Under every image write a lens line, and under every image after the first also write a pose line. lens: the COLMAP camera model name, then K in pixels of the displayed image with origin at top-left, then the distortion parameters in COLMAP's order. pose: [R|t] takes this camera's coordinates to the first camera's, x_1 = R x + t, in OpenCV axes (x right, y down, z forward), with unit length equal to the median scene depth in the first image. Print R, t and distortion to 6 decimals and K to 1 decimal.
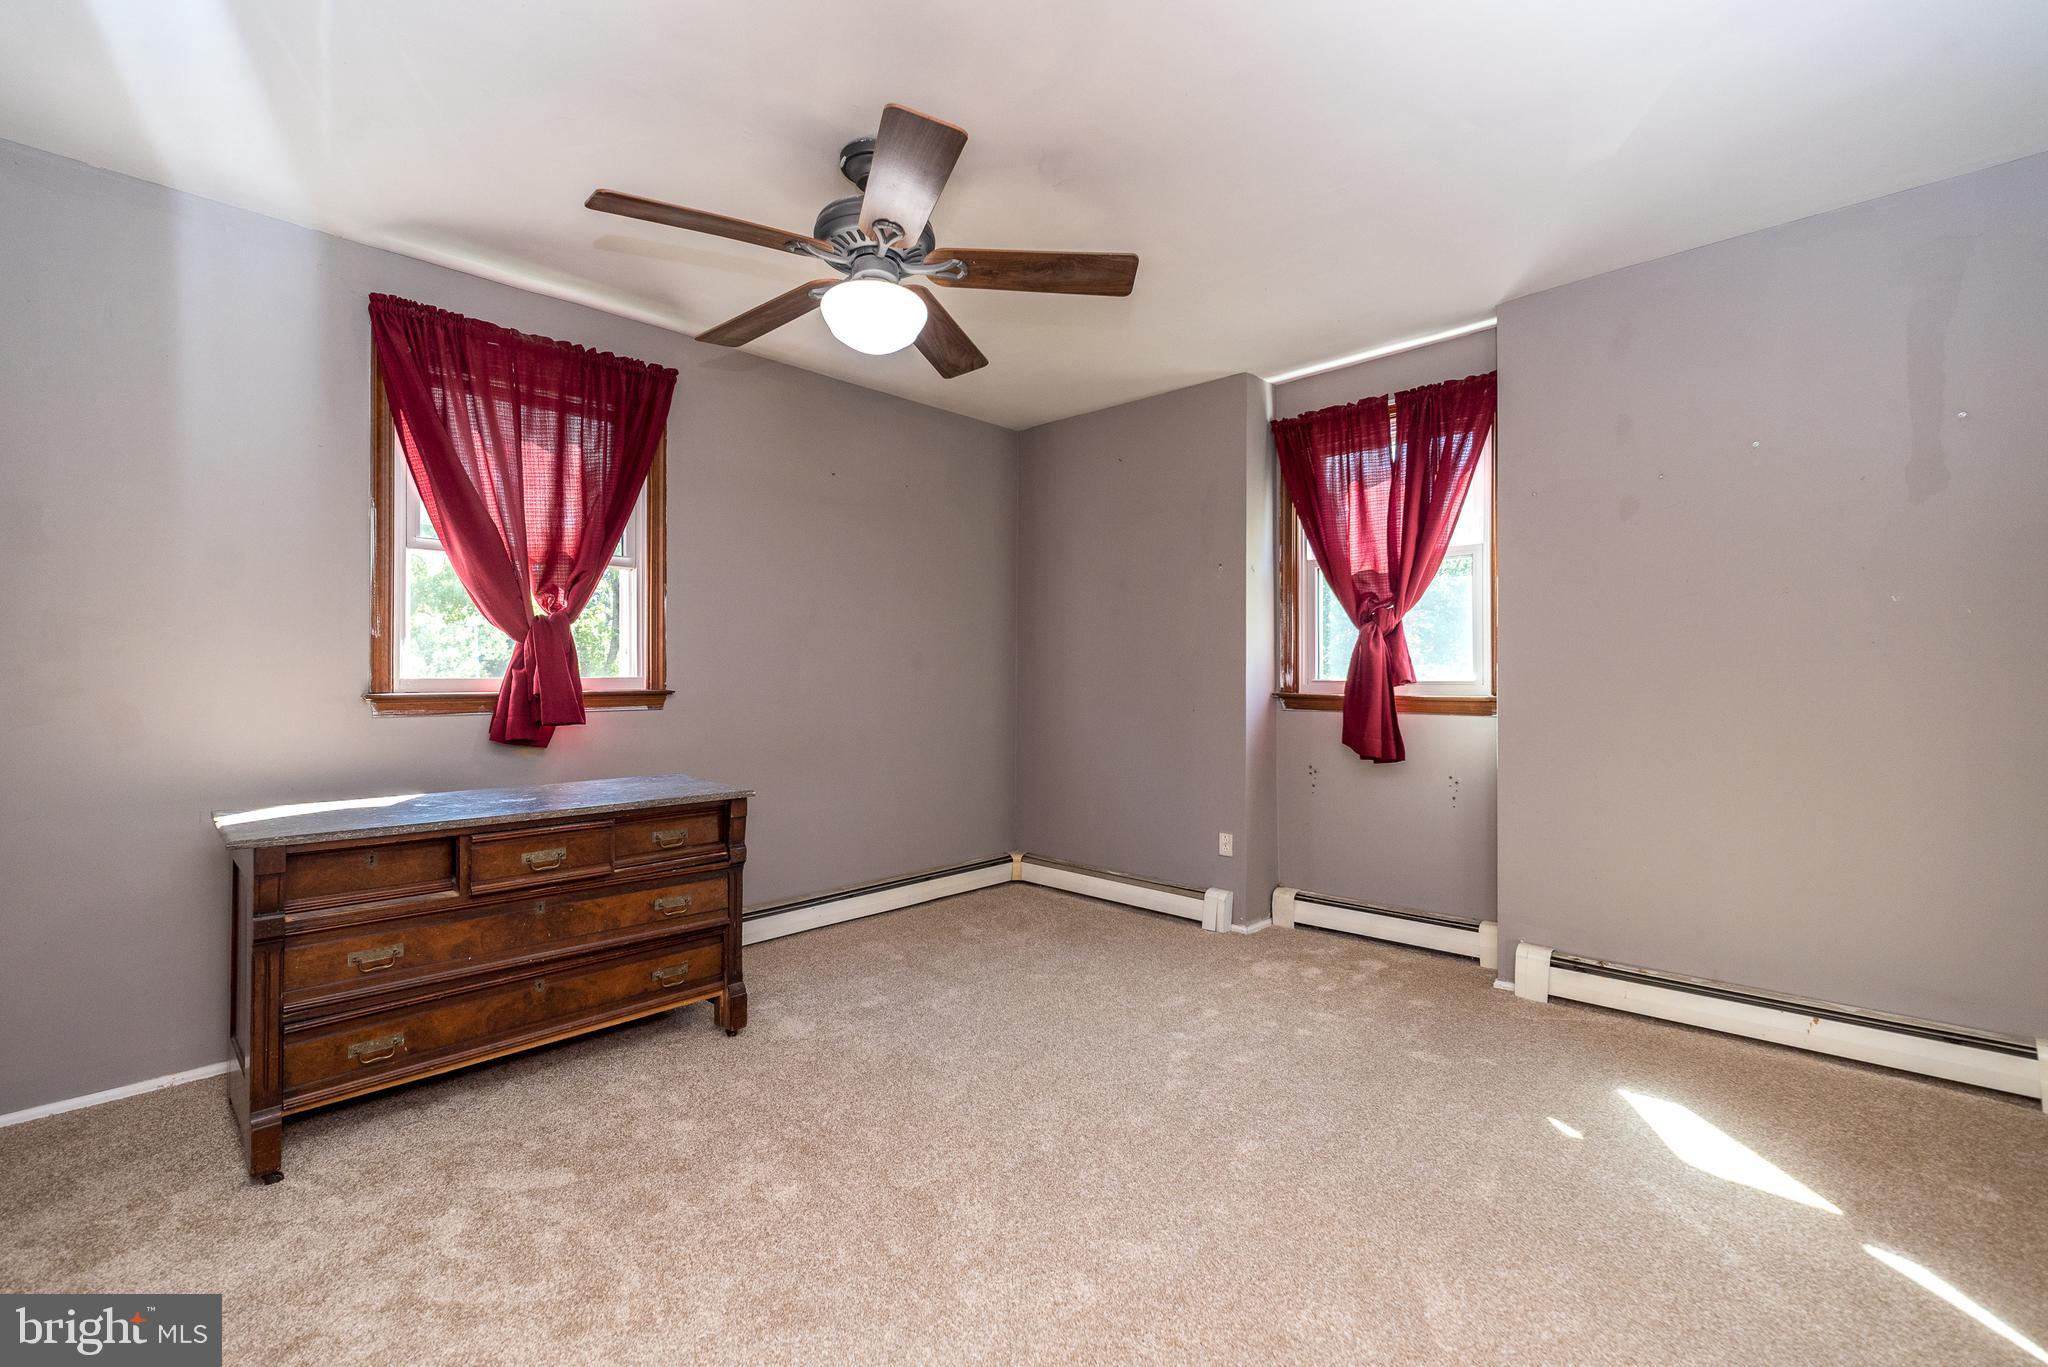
lens RADIAL K [[916.7, 0, 936.6], [0, 916.7, 674.8], [0, 0, 1]] dist [0.003553, 0.000241]
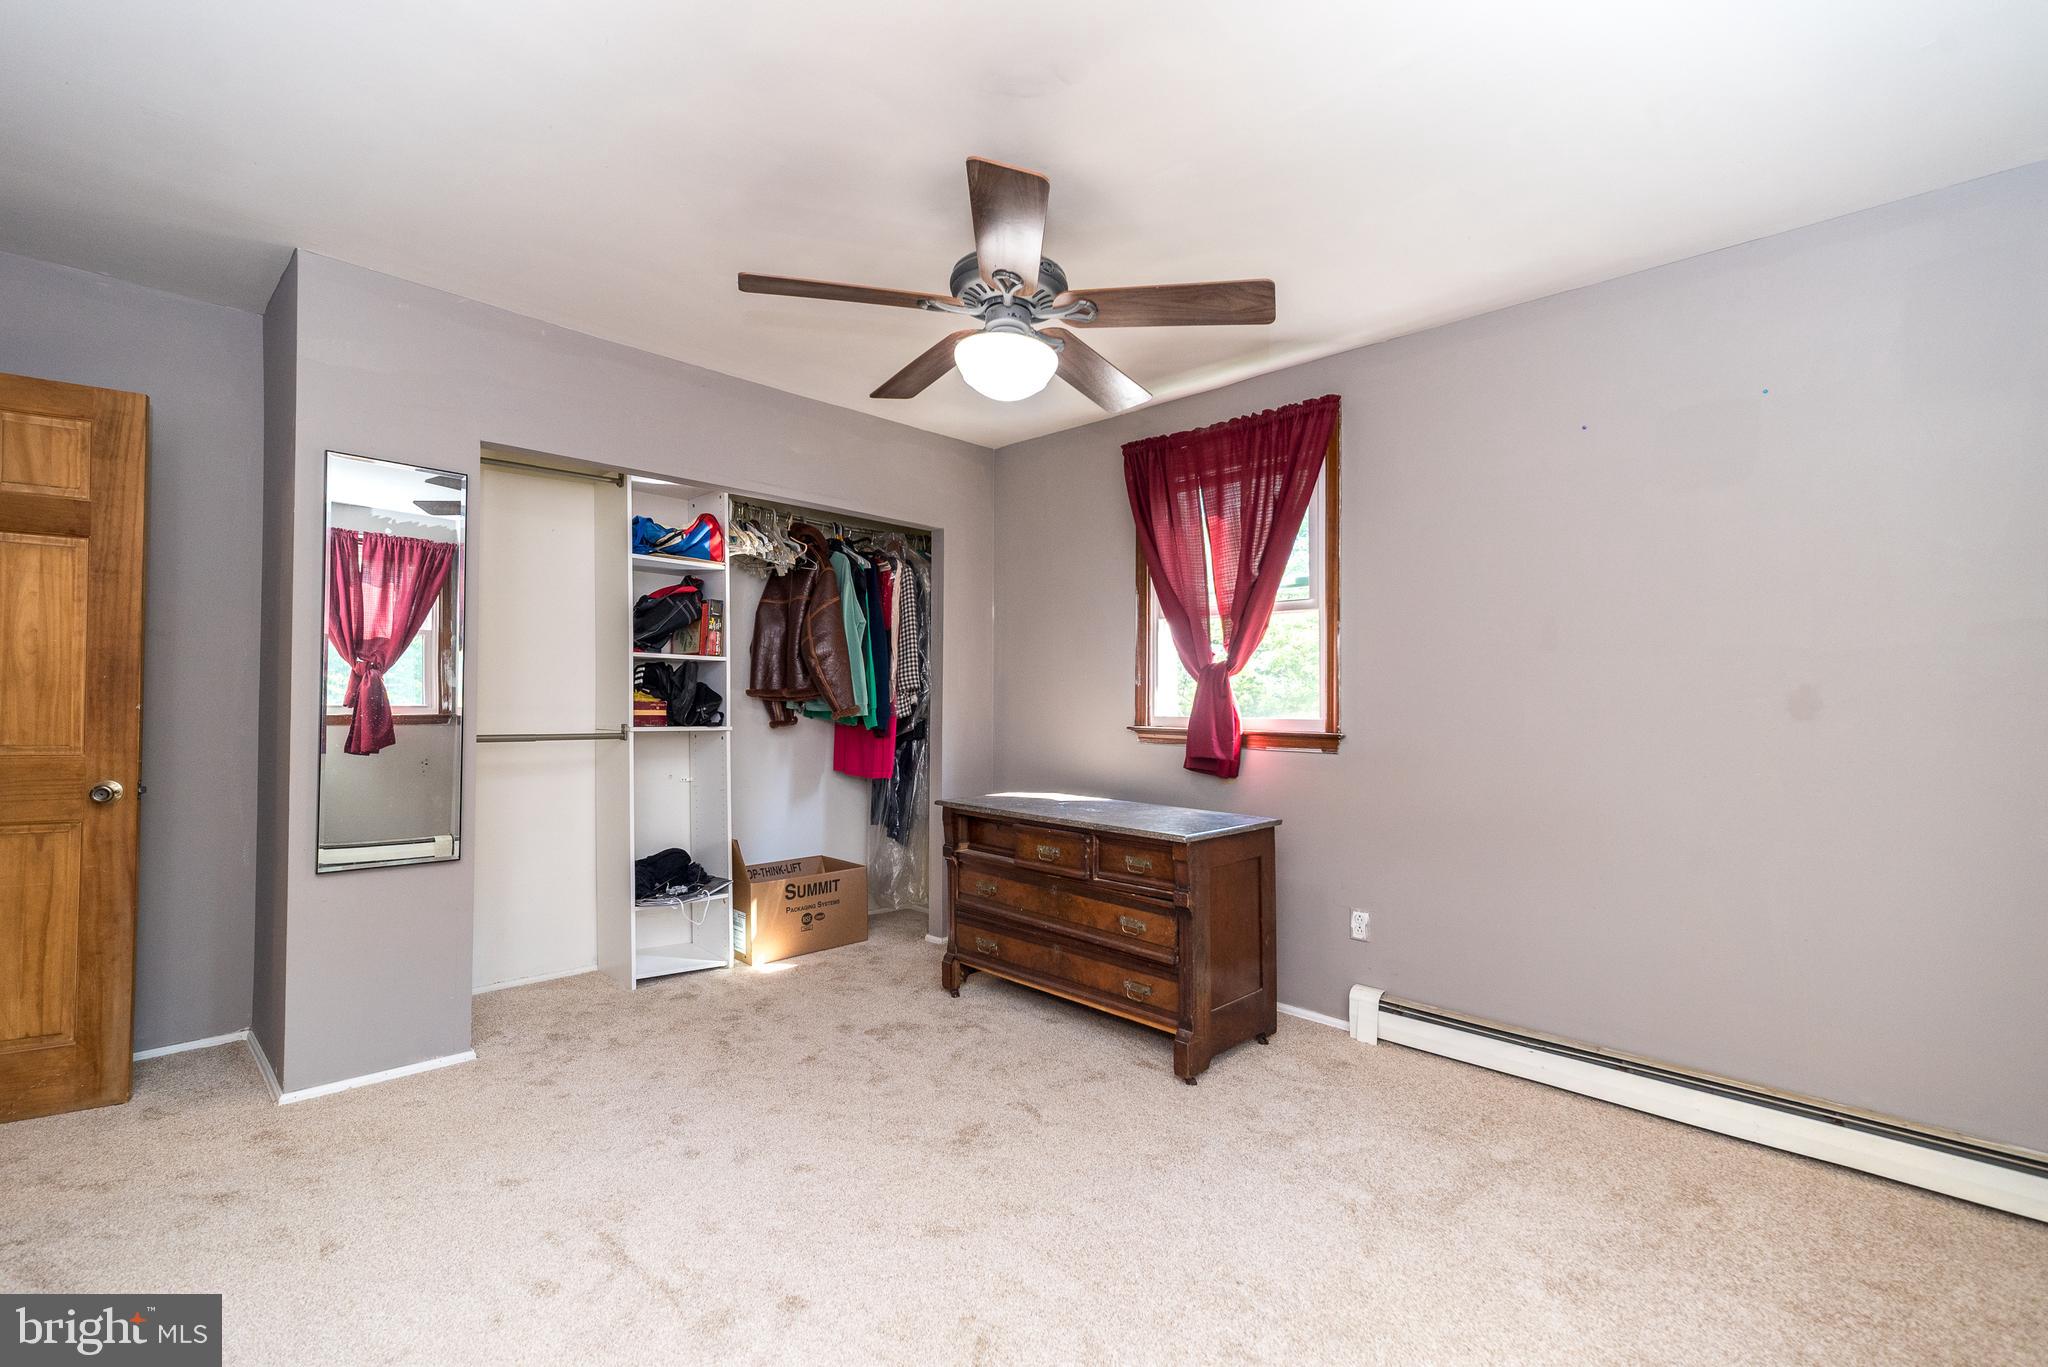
lens RADIAL K [[891.4, 0, 1024.0], [0, 891.4, 683.5], [0, 0, 1]] dist [0.001977, -0.000054]
pose [[0.026756, -0.019582, -0.999450, 0.742328], [-0.009894, 0.999754, -0.019853, -0.016649], [0.999593, 0.010420, 0.026556, 0.792816]]
